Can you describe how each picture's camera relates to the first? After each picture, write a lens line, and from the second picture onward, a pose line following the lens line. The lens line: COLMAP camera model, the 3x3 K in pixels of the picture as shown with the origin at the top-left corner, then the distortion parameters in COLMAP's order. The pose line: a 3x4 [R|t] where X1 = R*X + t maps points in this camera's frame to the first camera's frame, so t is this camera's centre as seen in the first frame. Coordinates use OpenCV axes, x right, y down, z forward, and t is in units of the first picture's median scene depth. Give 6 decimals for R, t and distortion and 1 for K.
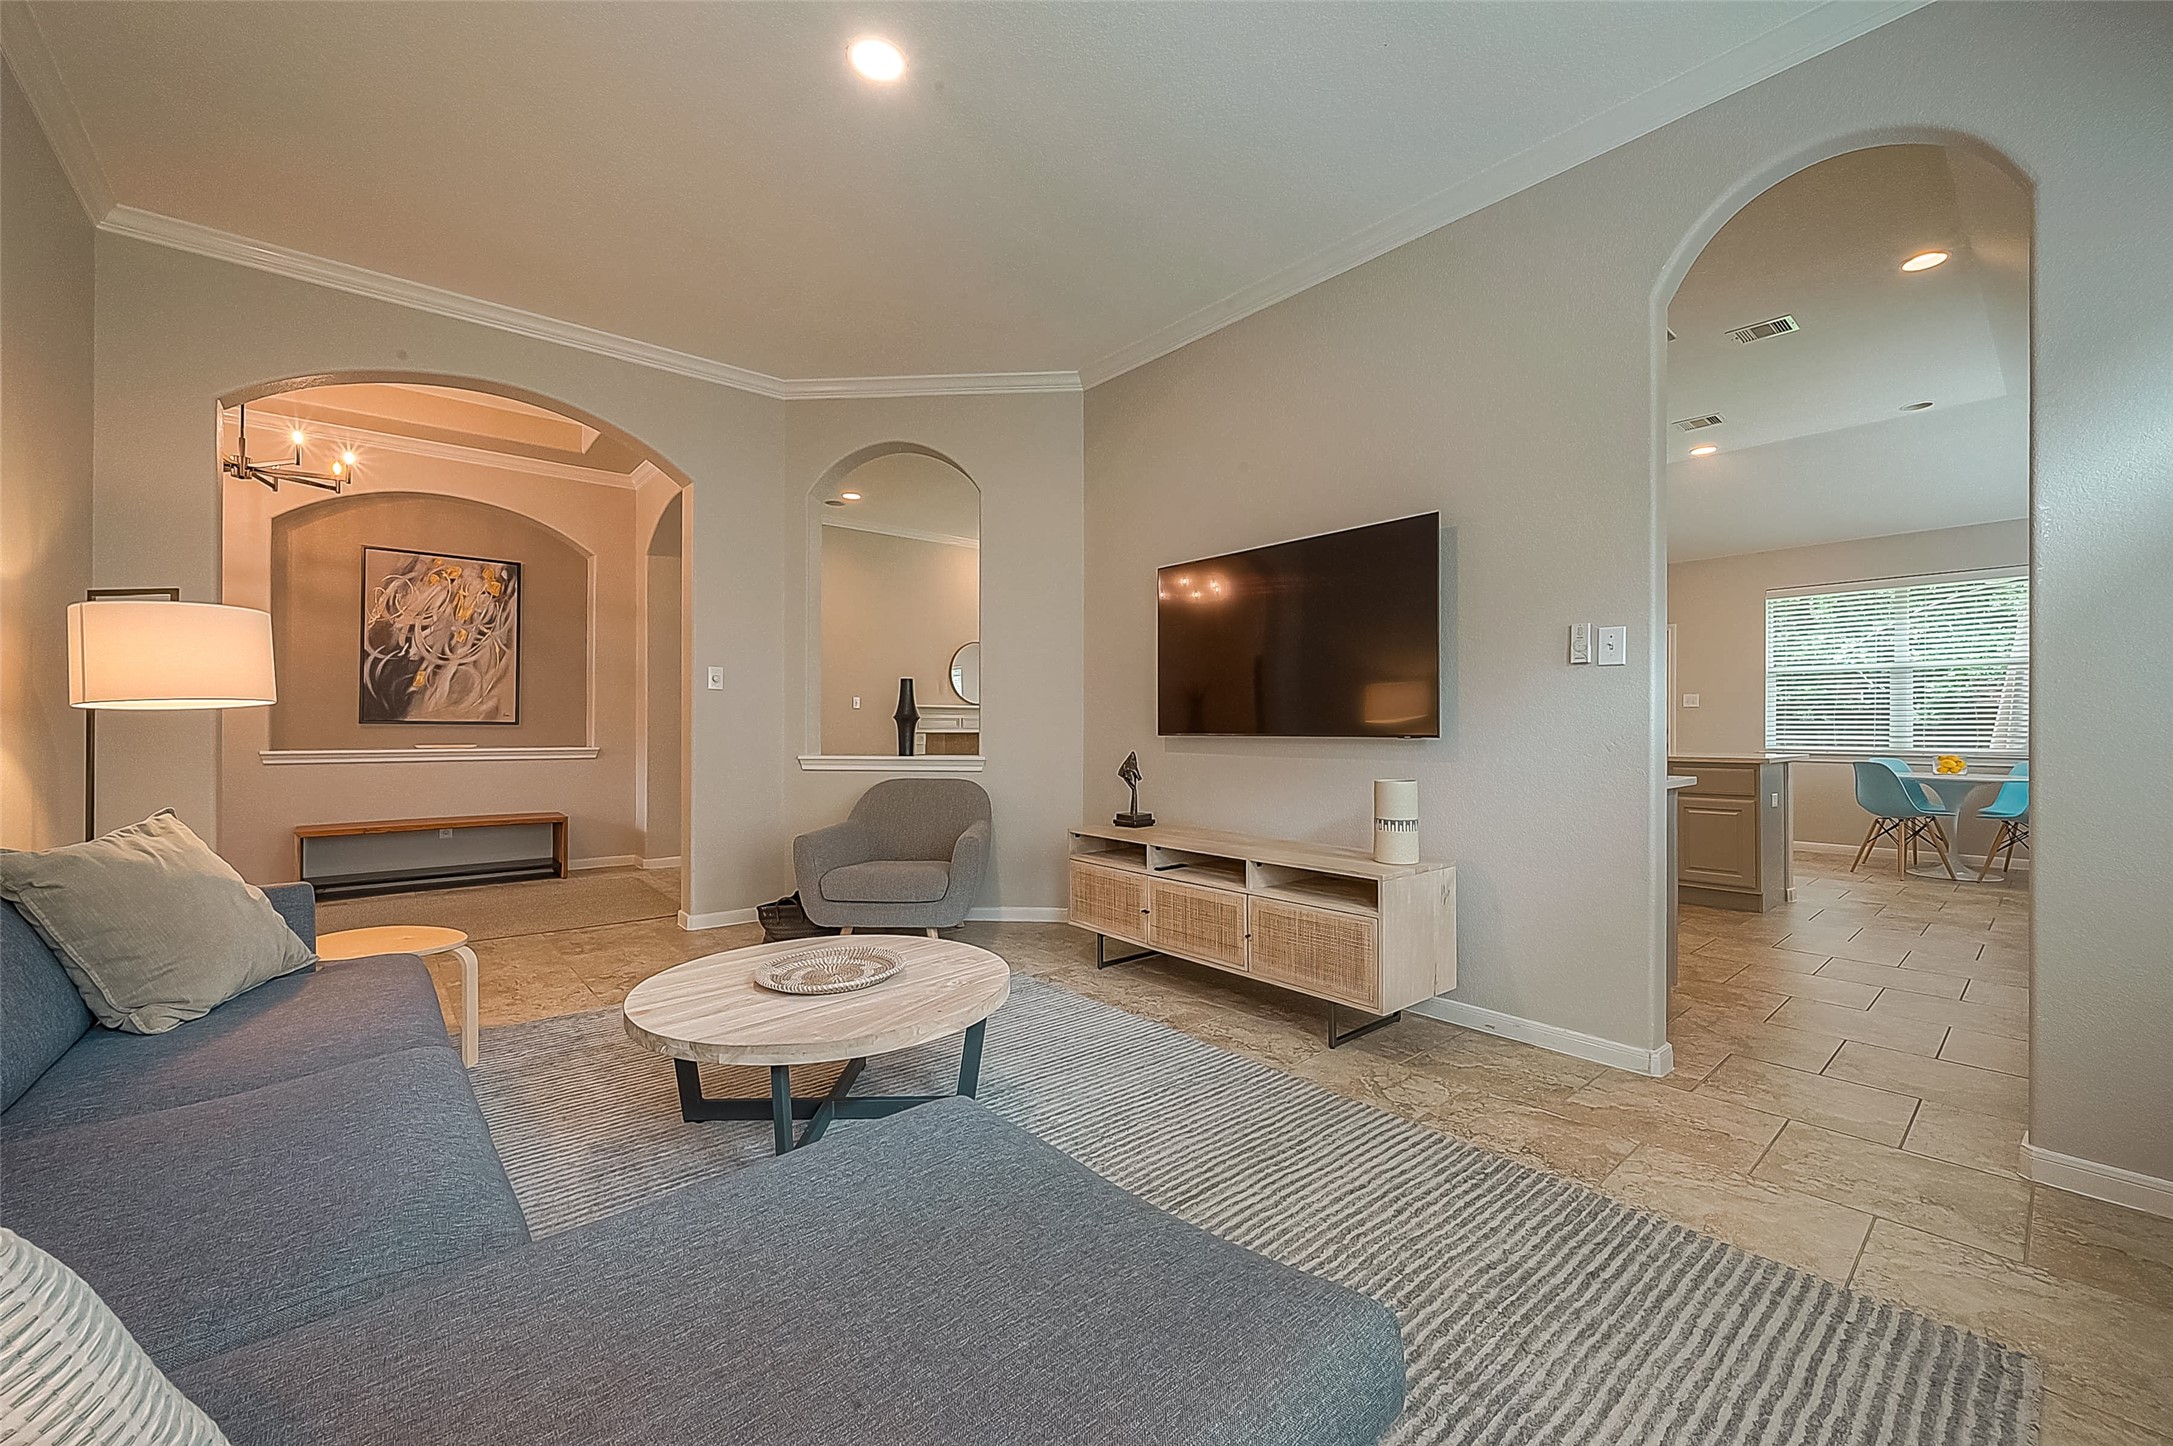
lens RADIAL K [[855.0, 0, 1095.2], [0, 855.0, 717.1], [0, 0, 1]] dist [0.002817, -0.000519]
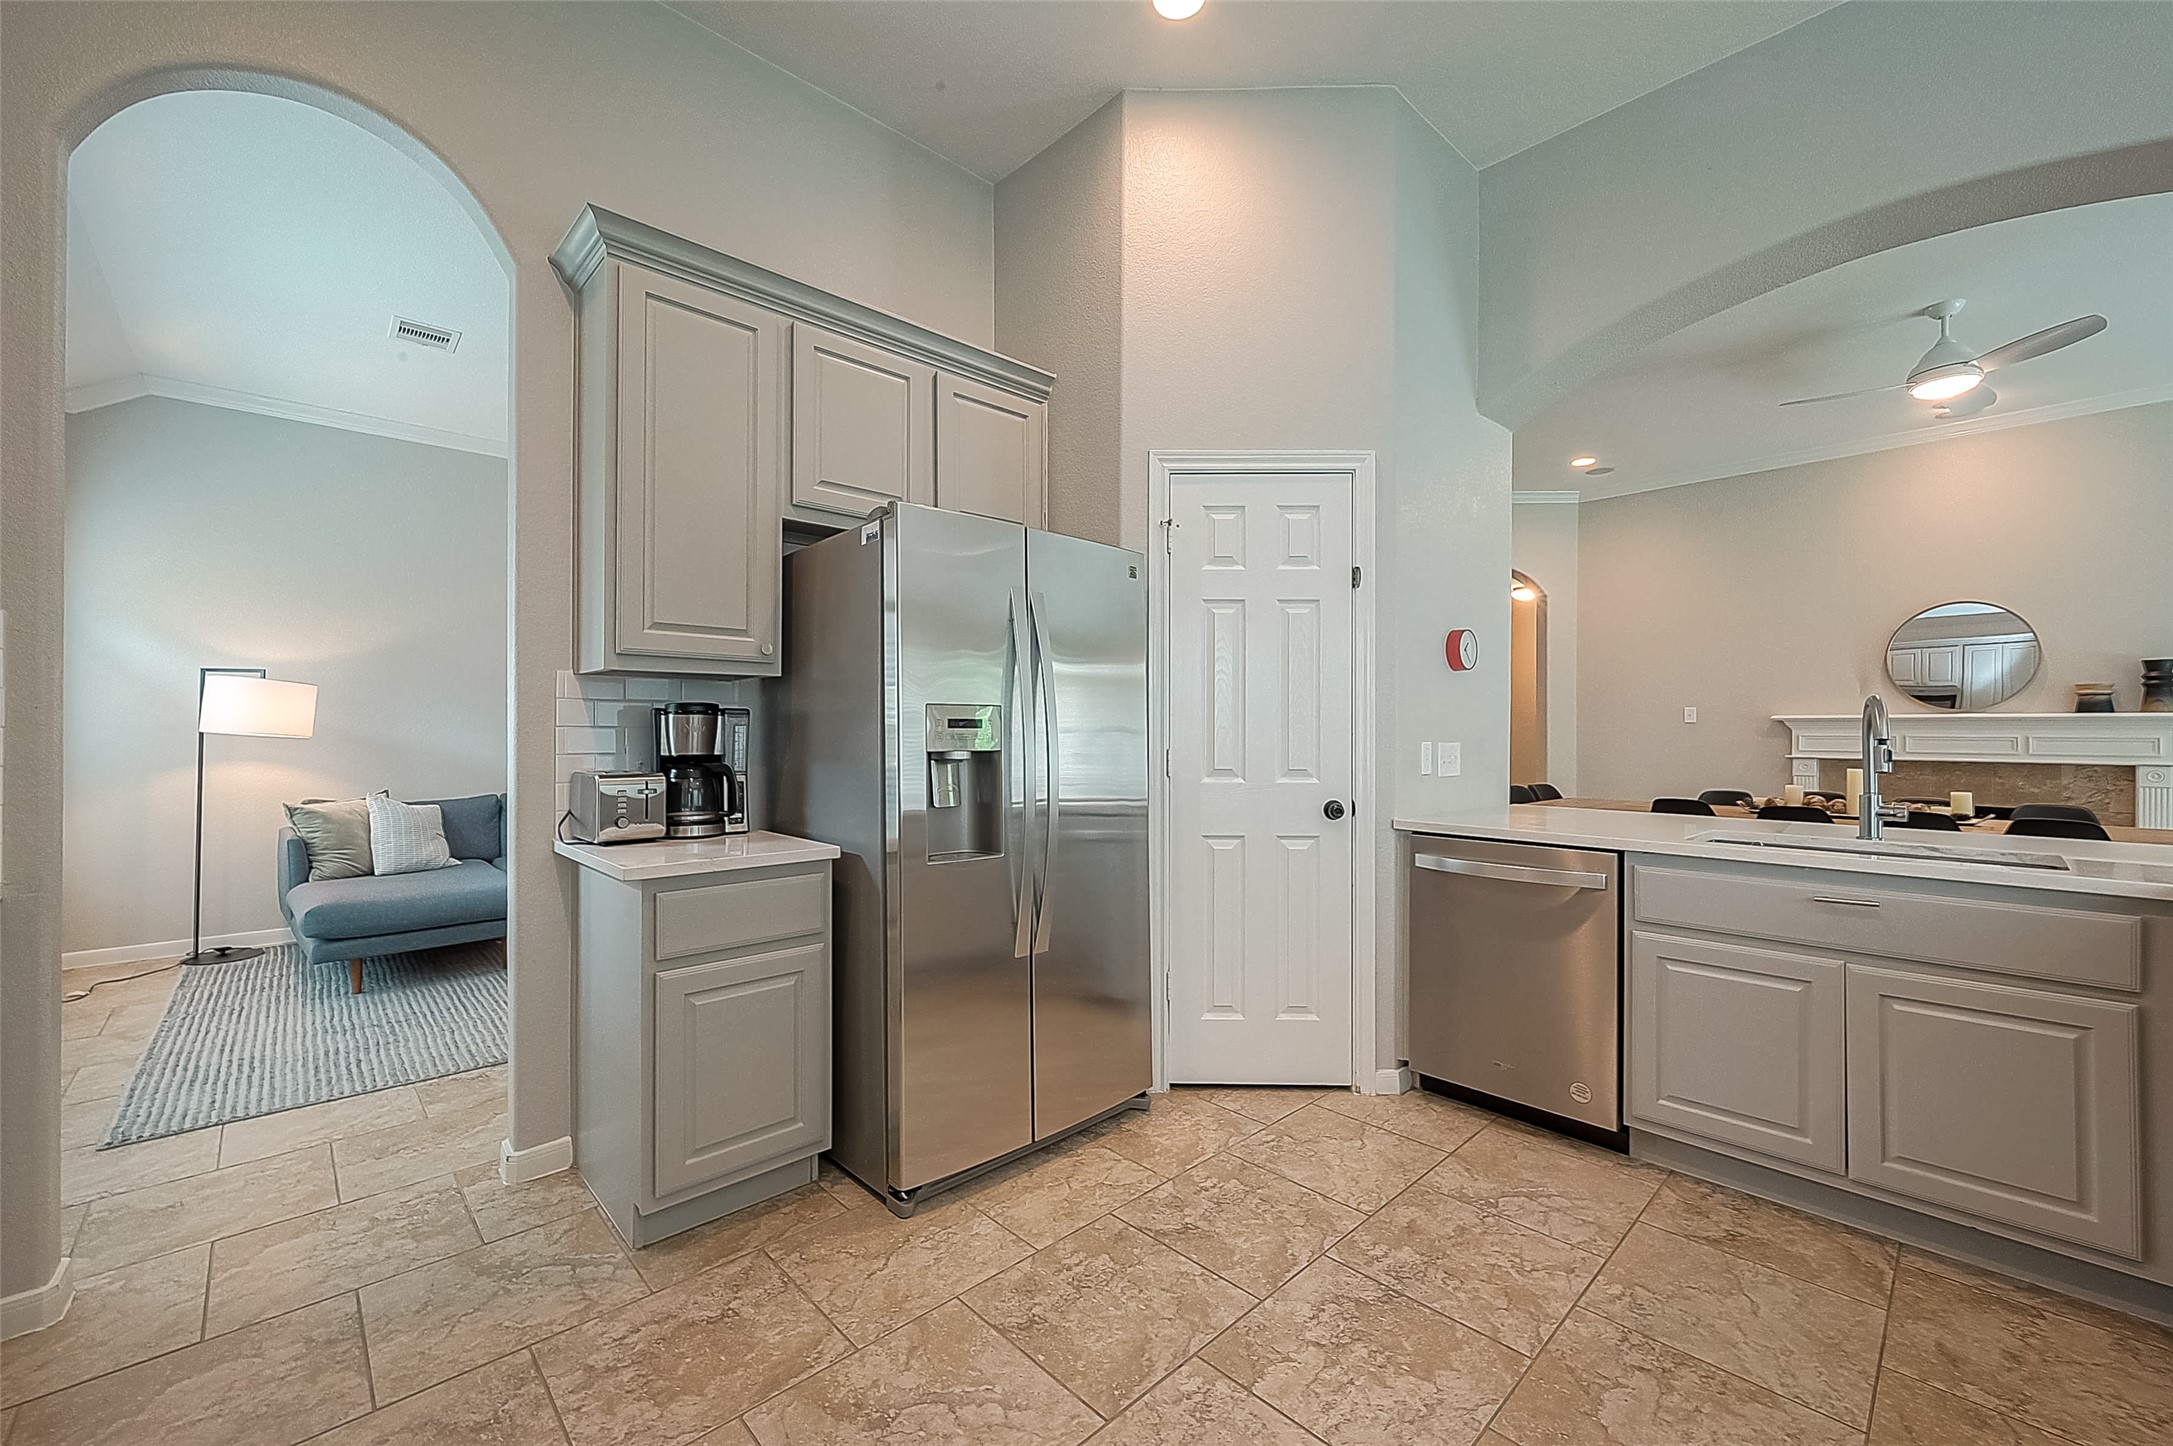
lens RADIAL K [[855.0, 0, 1093.4], [0, 855.0, 726.1], [0, 0, 1]] dist [0.002817, -0.000519]
pose [[0.050799, -0.004289, -0.998700, 0.363013], [0.007405, 0.999965, -0.003917, -0.006313], [0.998681, -0.007197, 0.050829, 0.361641]]
